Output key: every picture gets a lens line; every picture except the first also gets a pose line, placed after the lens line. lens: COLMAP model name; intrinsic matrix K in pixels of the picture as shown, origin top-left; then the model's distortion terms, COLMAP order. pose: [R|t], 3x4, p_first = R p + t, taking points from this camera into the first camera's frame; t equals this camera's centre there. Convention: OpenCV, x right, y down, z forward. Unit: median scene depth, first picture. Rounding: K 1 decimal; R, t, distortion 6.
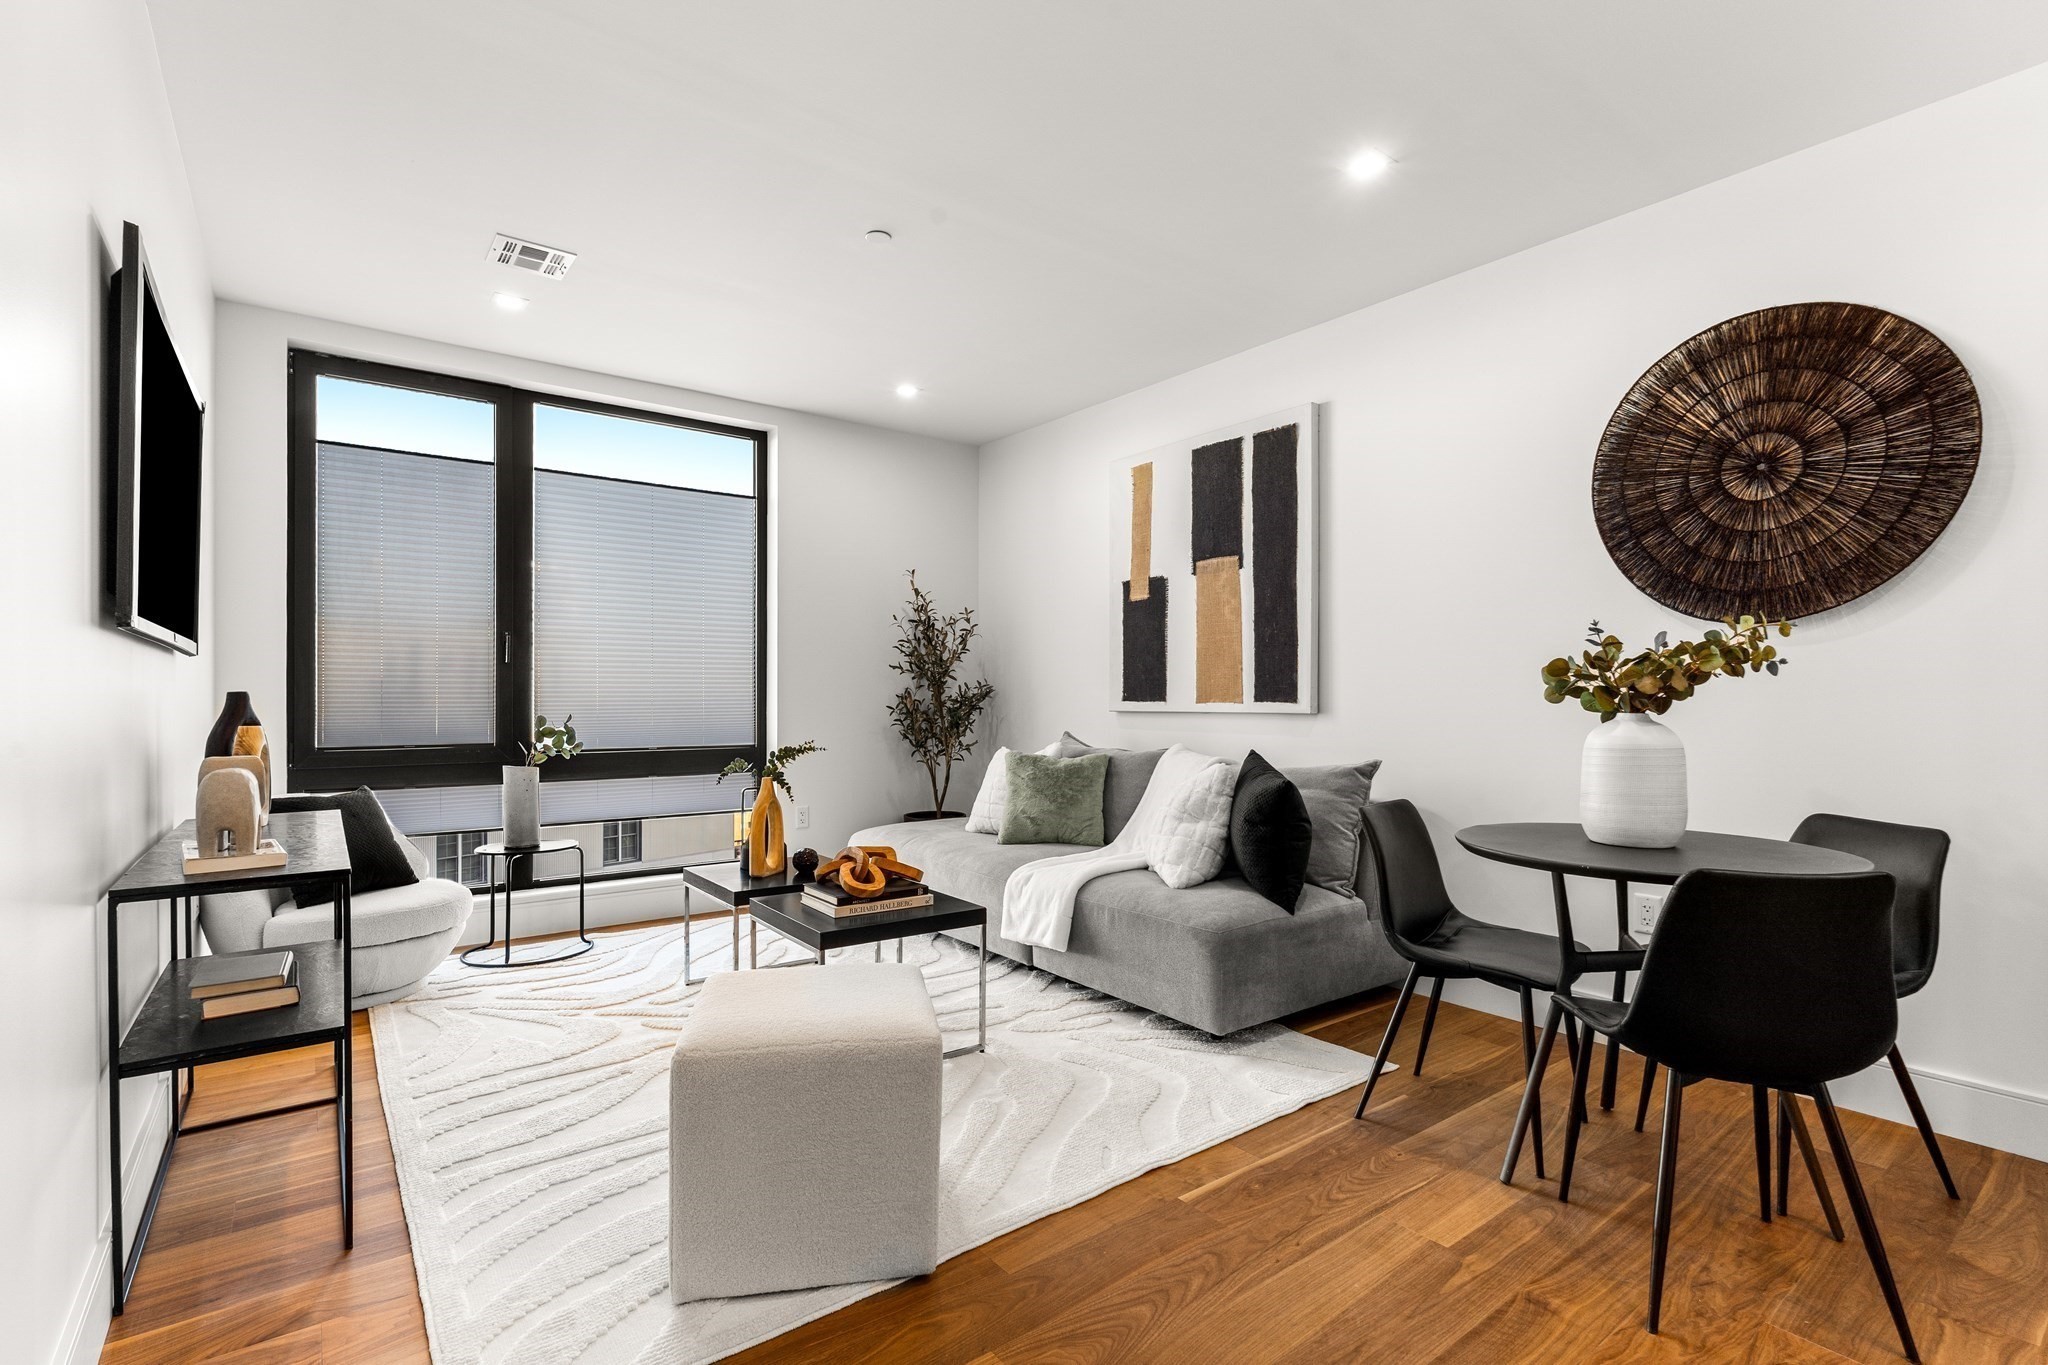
lens RADIAL K [[947.3, 0, 1022.4], [0, 947.3, 691.0], [0, 0, 1]] dist [0.001844, 0.000449]
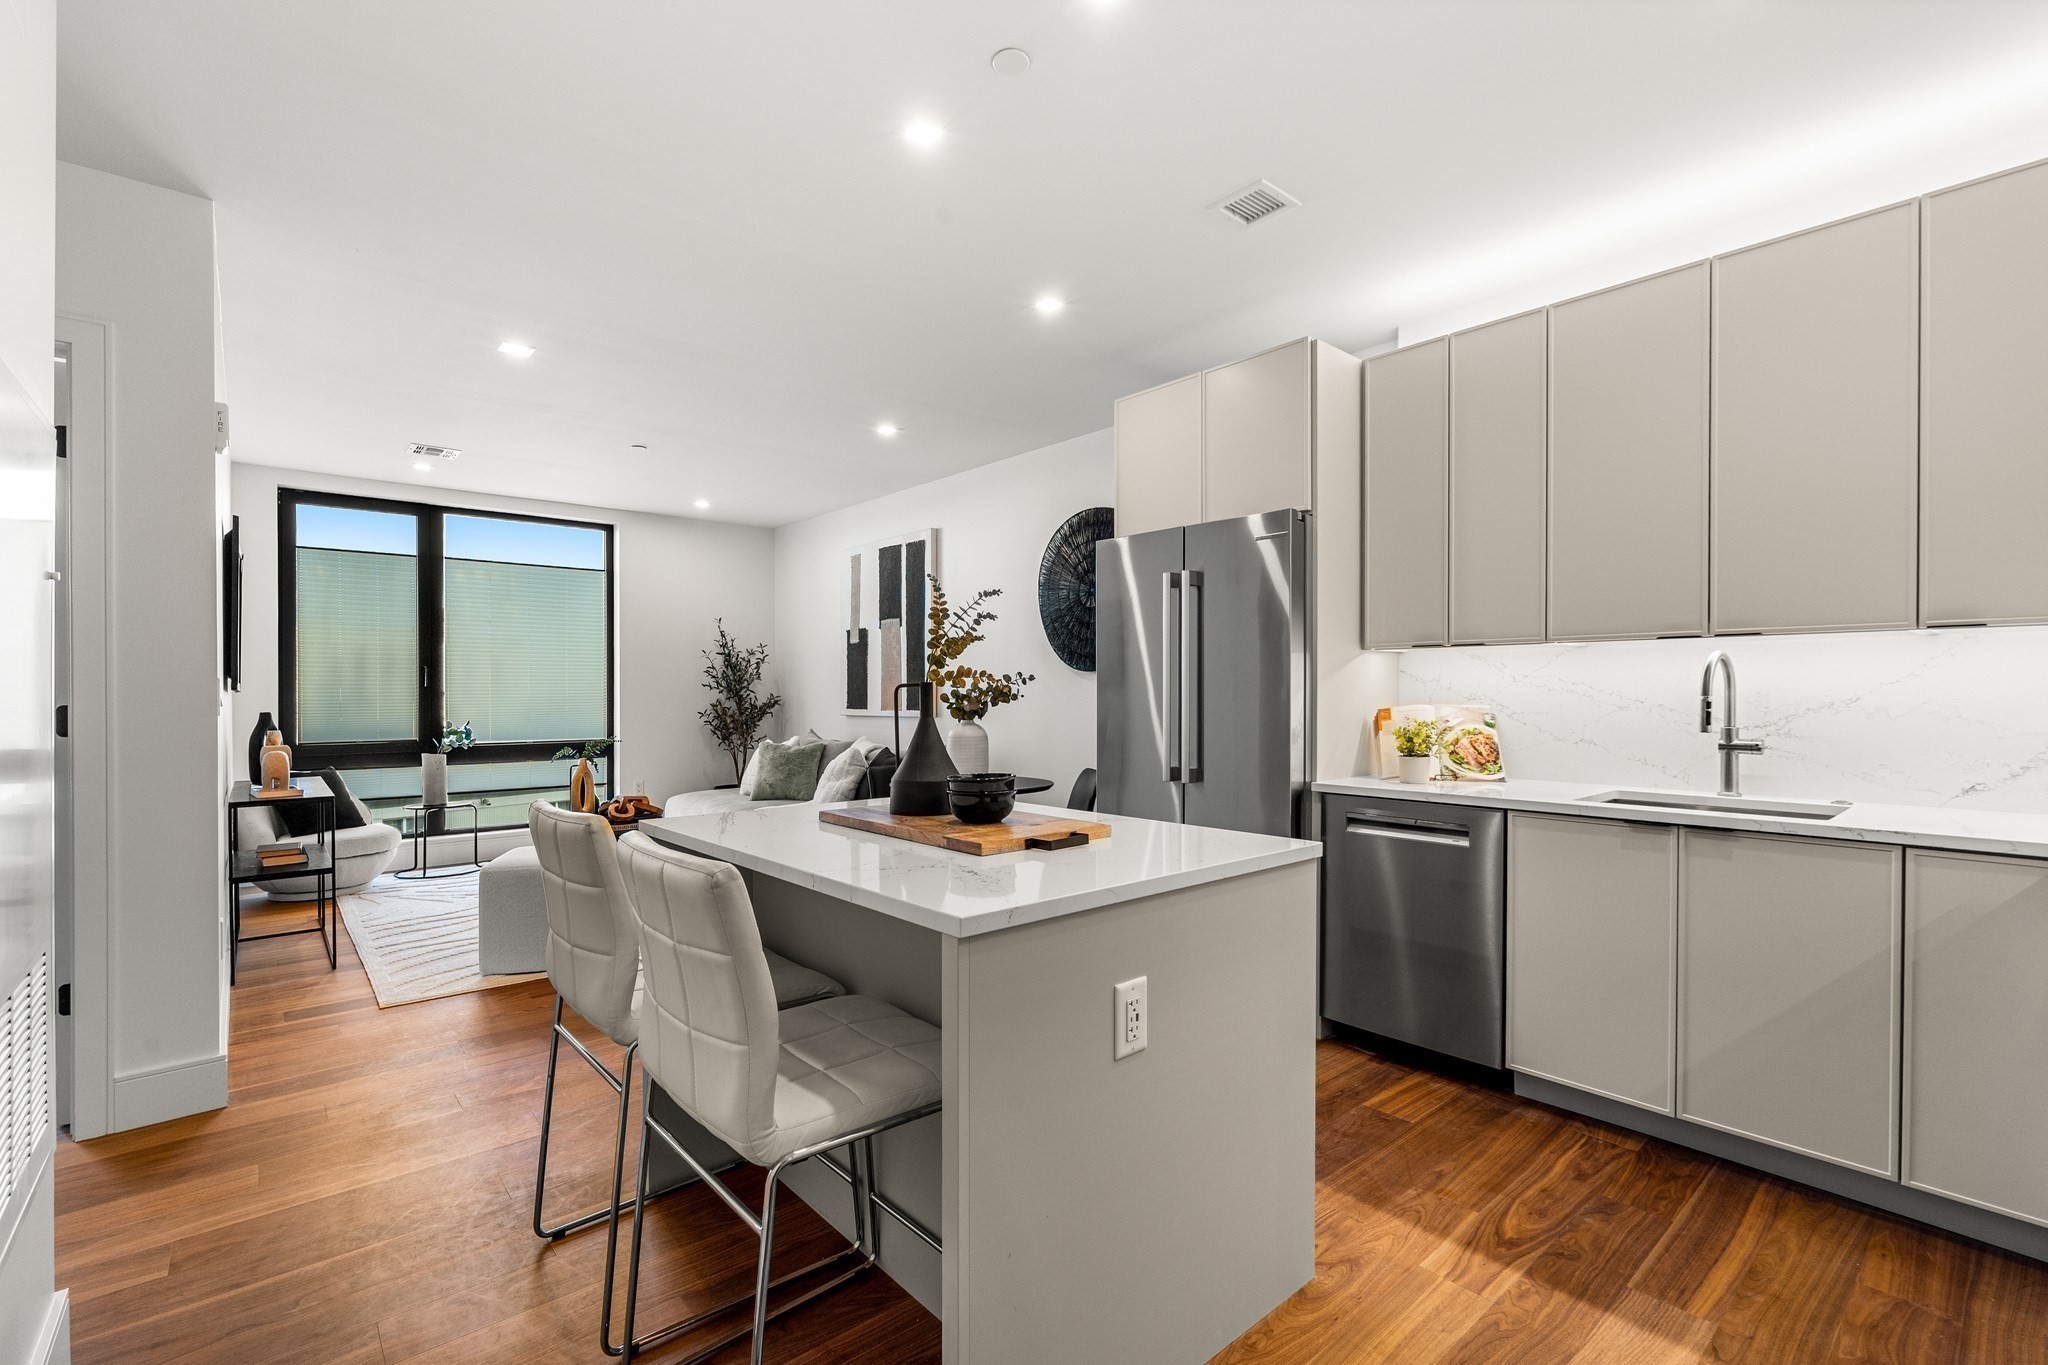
lens RADIAL K [[907.1, 0, 1027.6], [0, 907.1, 687.8], [0, 0, 1]] dist [-0.001701, -0.000612]
pose [[0.997910, -0.005108, 0.064423, 0.334383], [0.005126, 0.999987, -0.000104, -0.023676], [-0.064422, 0.000434, 0.997923, -0.526004]]
